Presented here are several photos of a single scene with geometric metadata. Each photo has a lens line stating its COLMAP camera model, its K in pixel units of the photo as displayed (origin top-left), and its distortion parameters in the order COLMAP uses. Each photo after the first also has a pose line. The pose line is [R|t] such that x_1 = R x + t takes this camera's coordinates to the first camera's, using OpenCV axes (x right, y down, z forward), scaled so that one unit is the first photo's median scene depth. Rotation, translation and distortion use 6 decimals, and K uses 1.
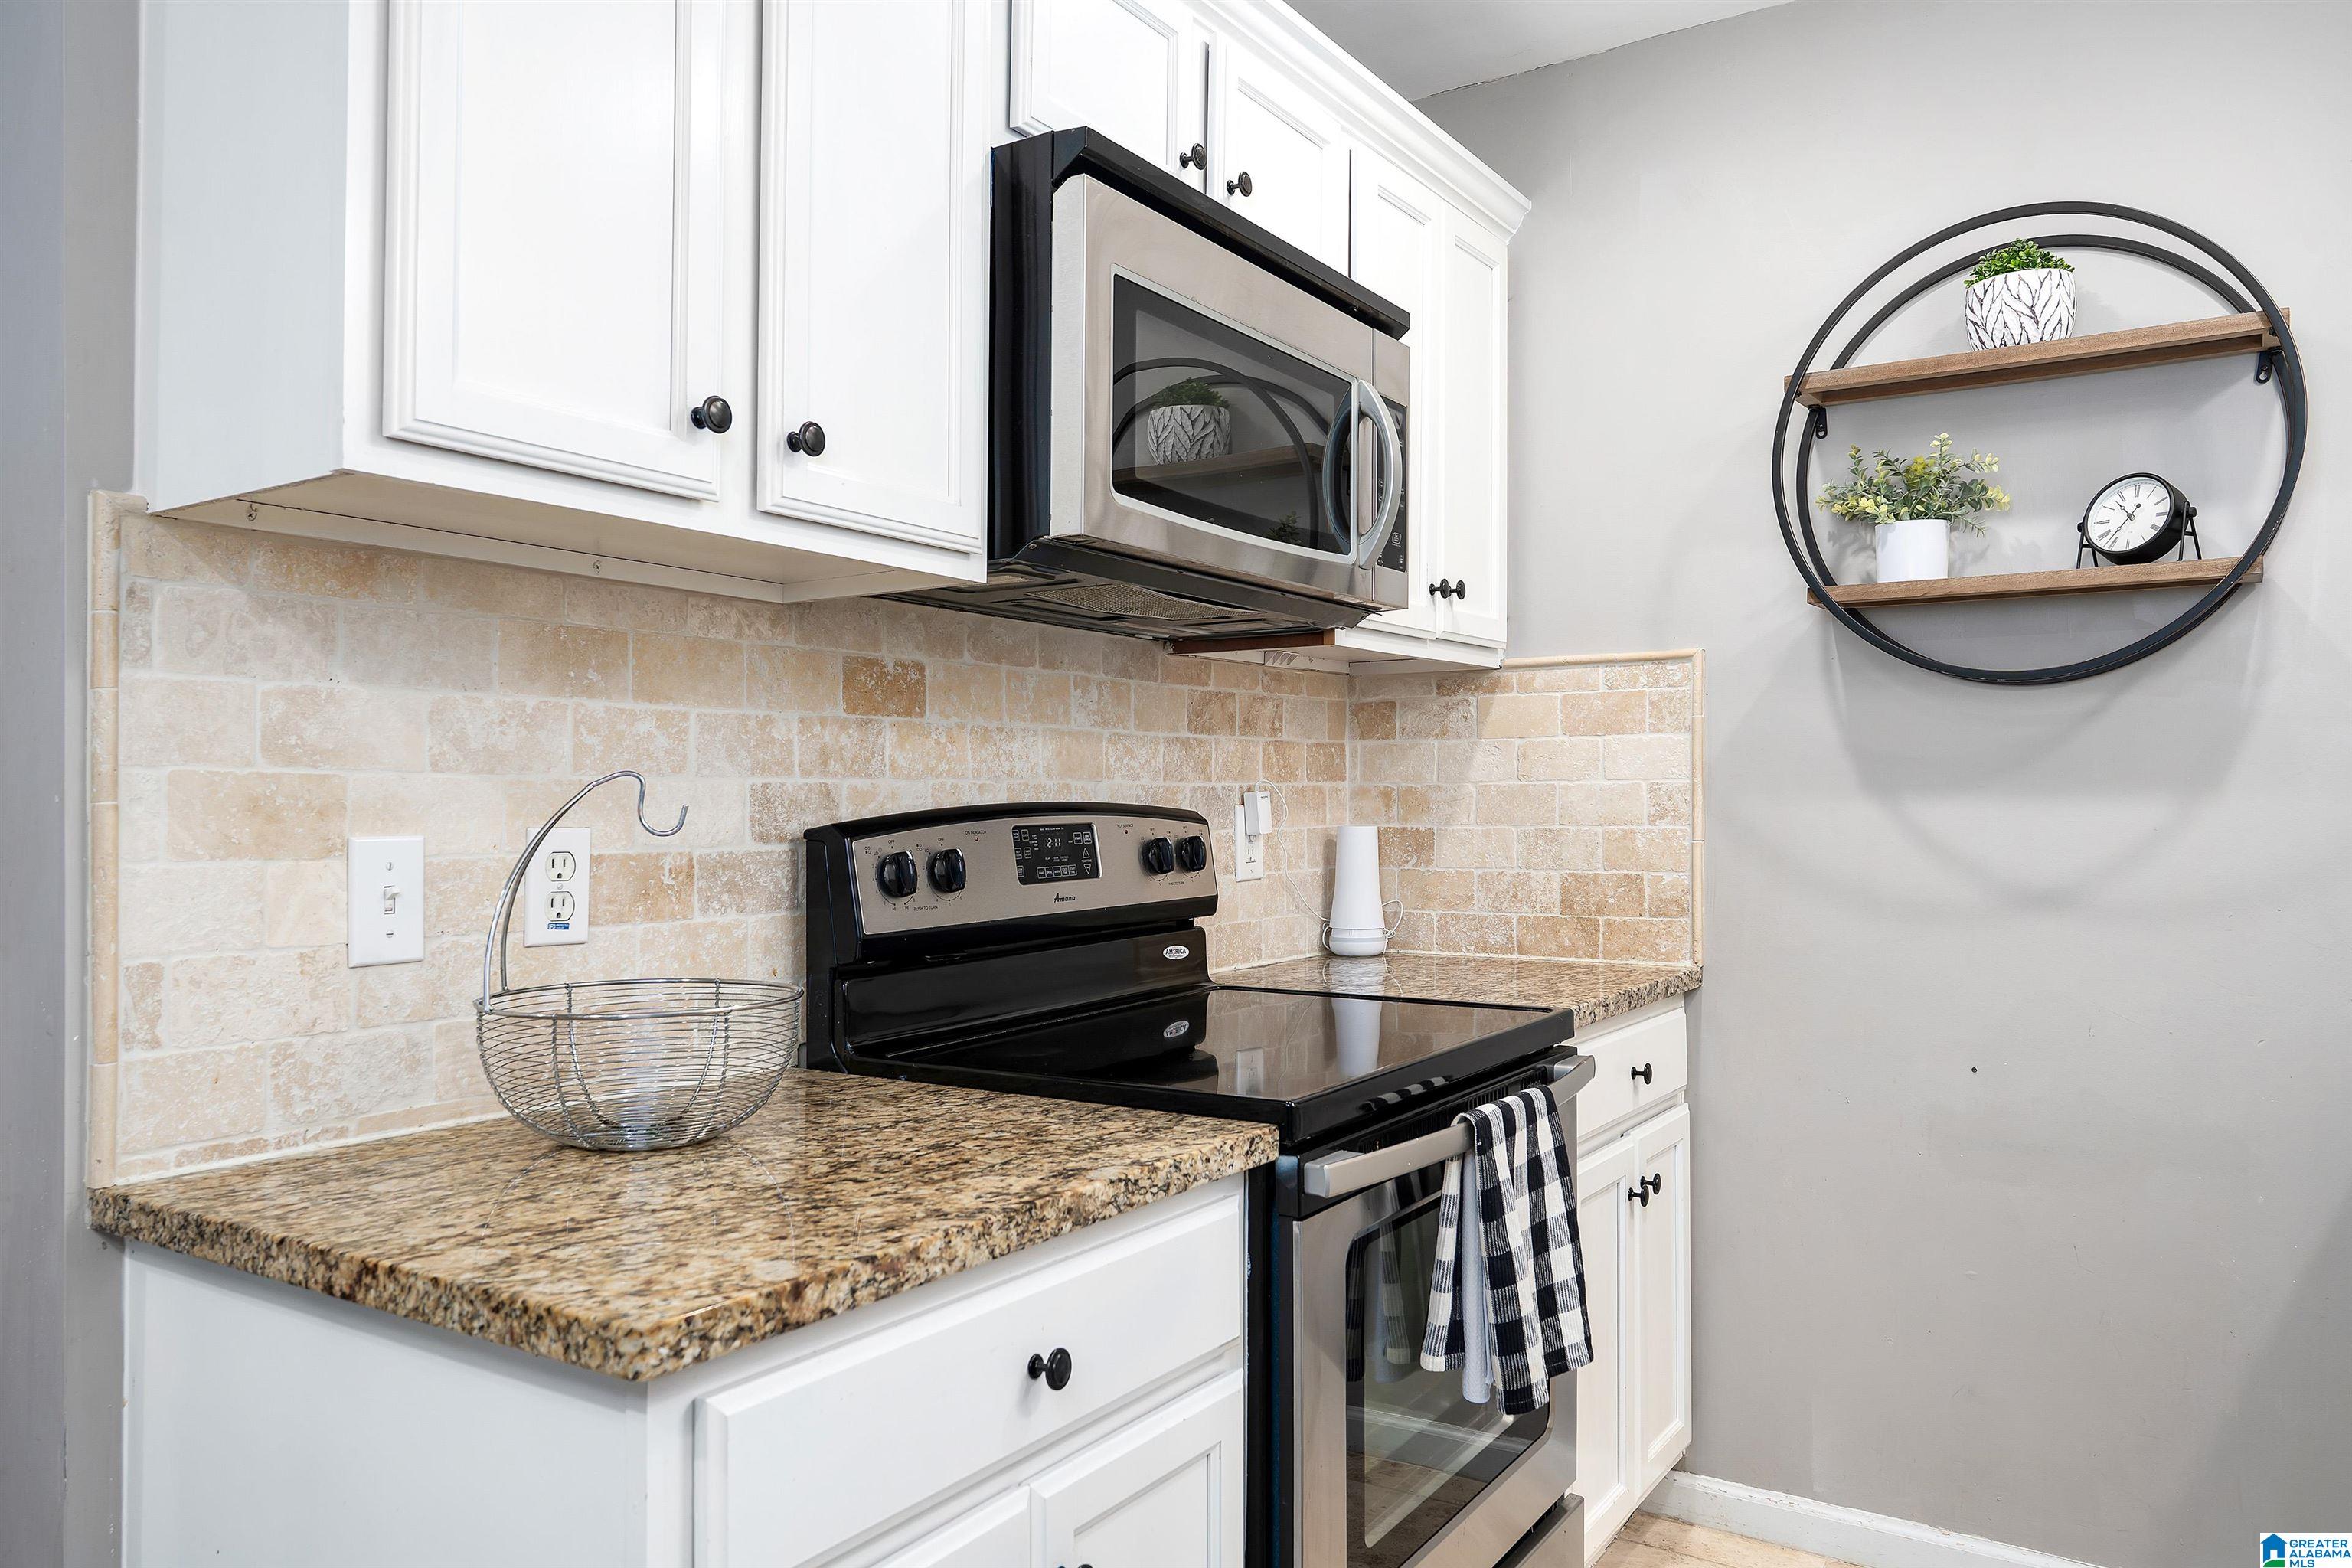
lens RADIAL K [[1646.3, 0, 1176.0], [0, 1646.3, 784.0], [0, 0, 1]] dist [0.000551, 0.002961]
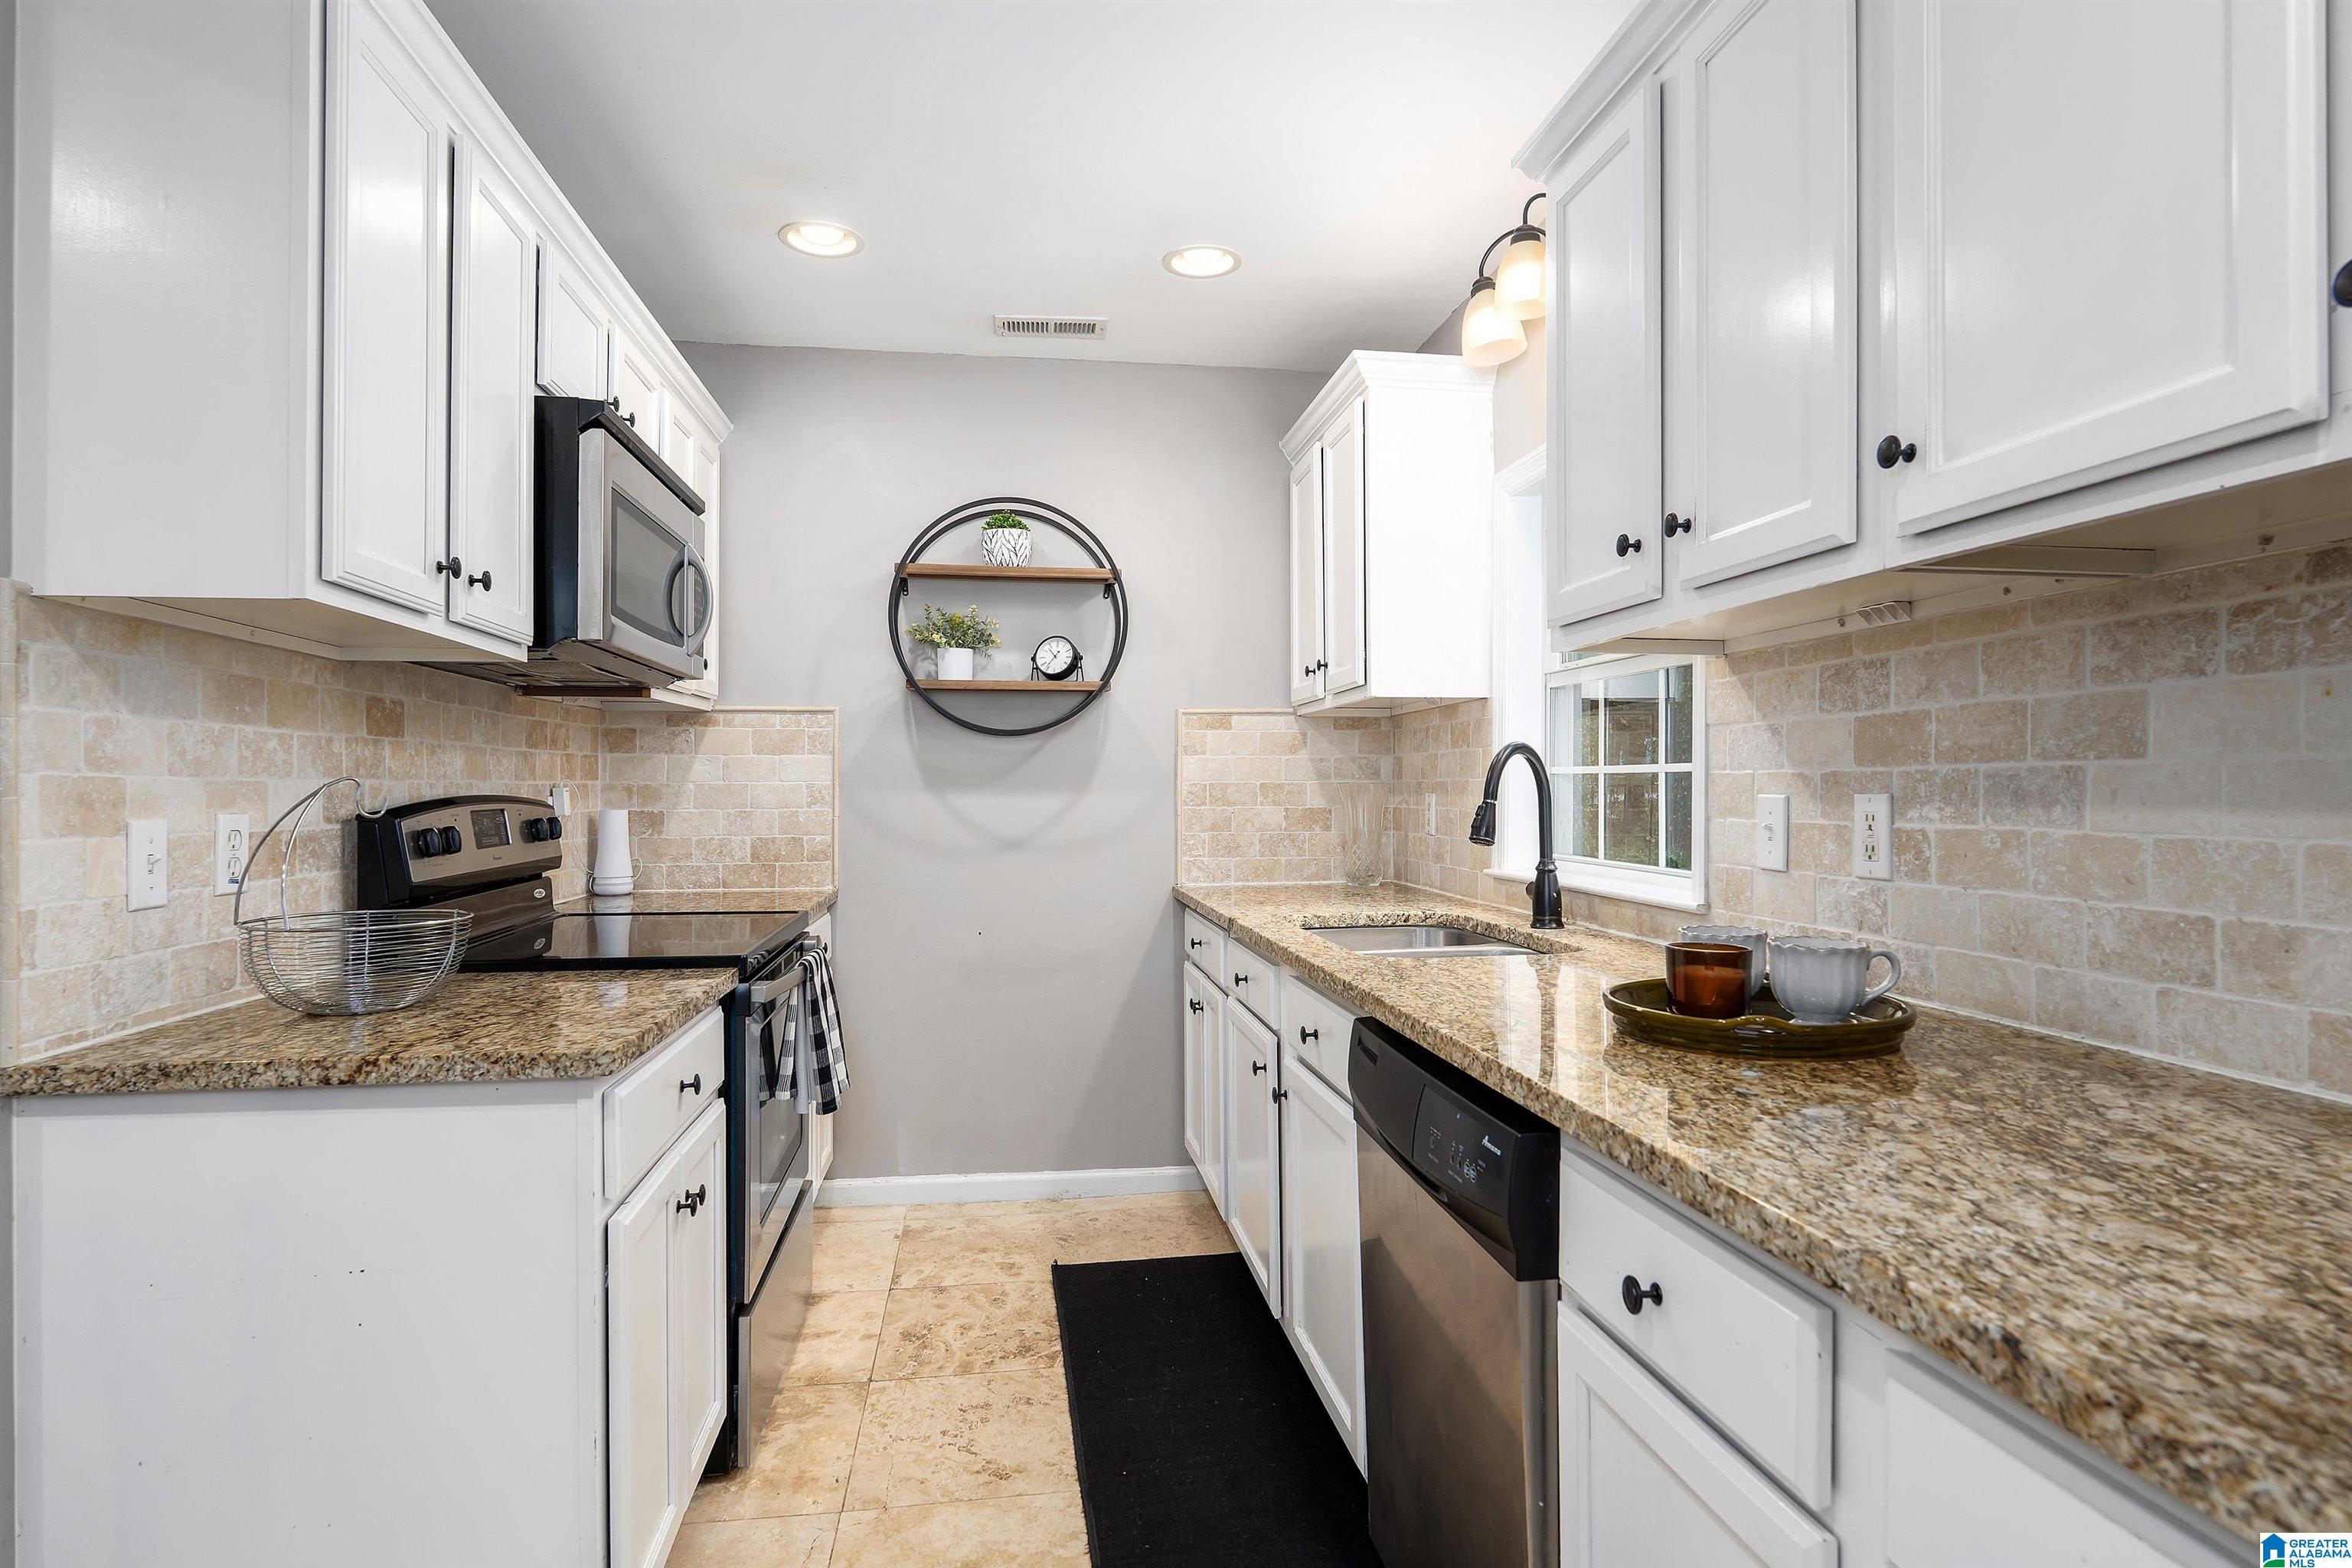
lens RADIAL K [[1253.2, 0, 1176.0], [0, 1253.2, 784.0], [0, 0, 1]] dist [0.000118, -0.000366]
pose [[0.746768, 0.007063, 0.665047, -0.400066], [-0.010663, 0.999942, 0.001354, -0.008226], [-0.664999, -0.008102, 0.746800, -0.311996]]
